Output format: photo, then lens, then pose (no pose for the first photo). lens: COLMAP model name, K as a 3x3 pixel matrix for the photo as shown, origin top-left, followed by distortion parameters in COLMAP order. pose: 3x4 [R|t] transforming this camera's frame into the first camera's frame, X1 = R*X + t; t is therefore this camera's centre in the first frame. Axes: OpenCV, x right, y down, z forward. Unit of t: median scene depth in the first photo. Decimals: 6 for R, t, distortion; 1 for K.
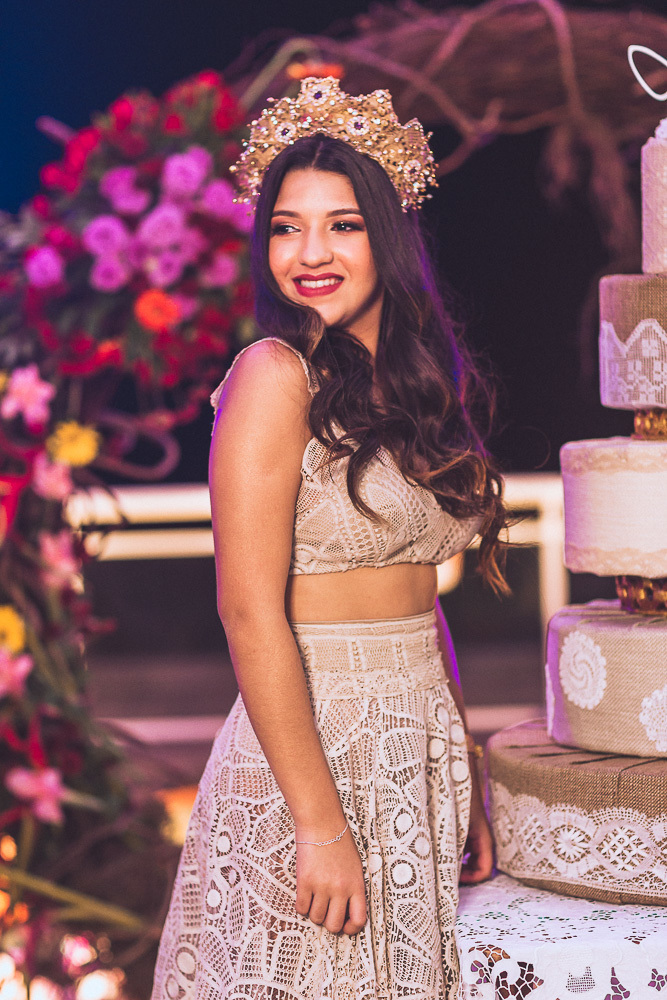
lens RADIAL K [[2380.4, 0, 333.5], [0, 2380.4, 500.0], [0, 0, 1]] dist [0.031732, 0.141902]
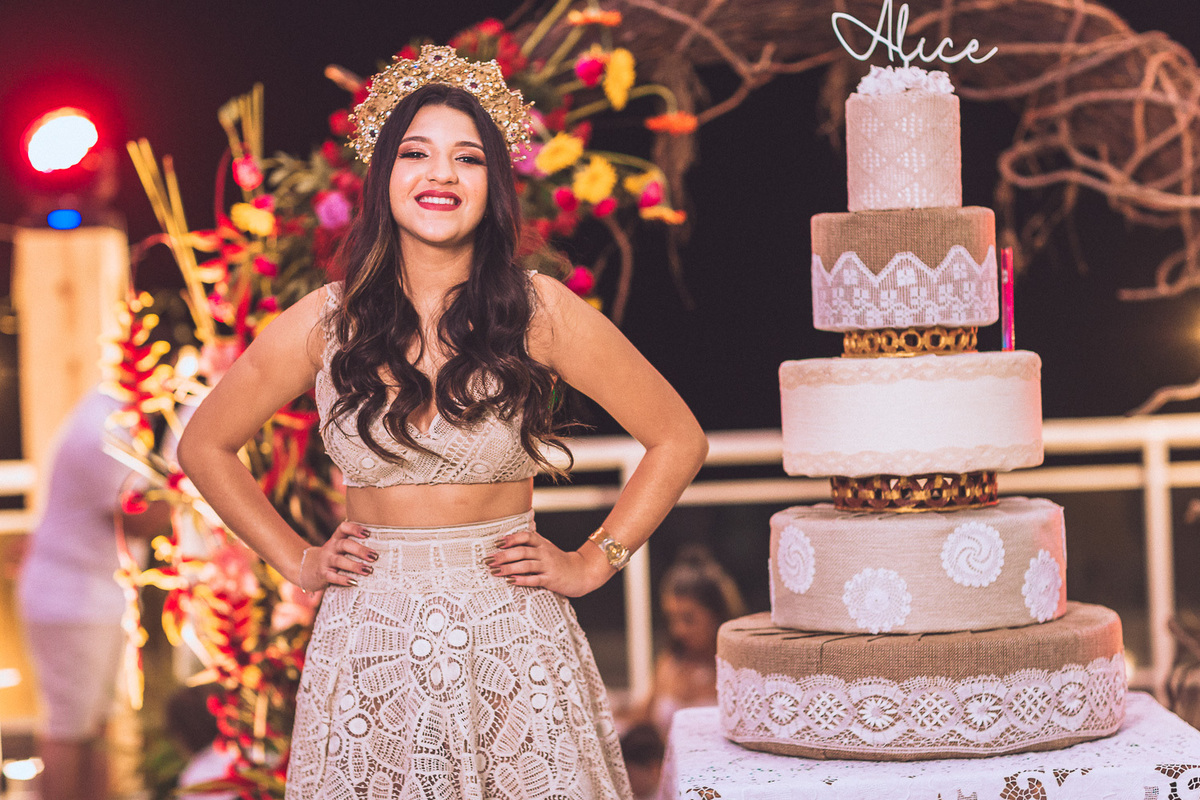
lens RADIAL K [[2856.5, 0, 600.0], [0, 2856.5, 400.0], [0, 0, 1]] dist [0.031732, 0.141902]
pose [[0.999327, -0.009949, -0.035302, 0.060515], [0.008960, 0.999566, -0.028046, 0.032820], [0.035566, 0.027711, 0.998983, -0.375496]]
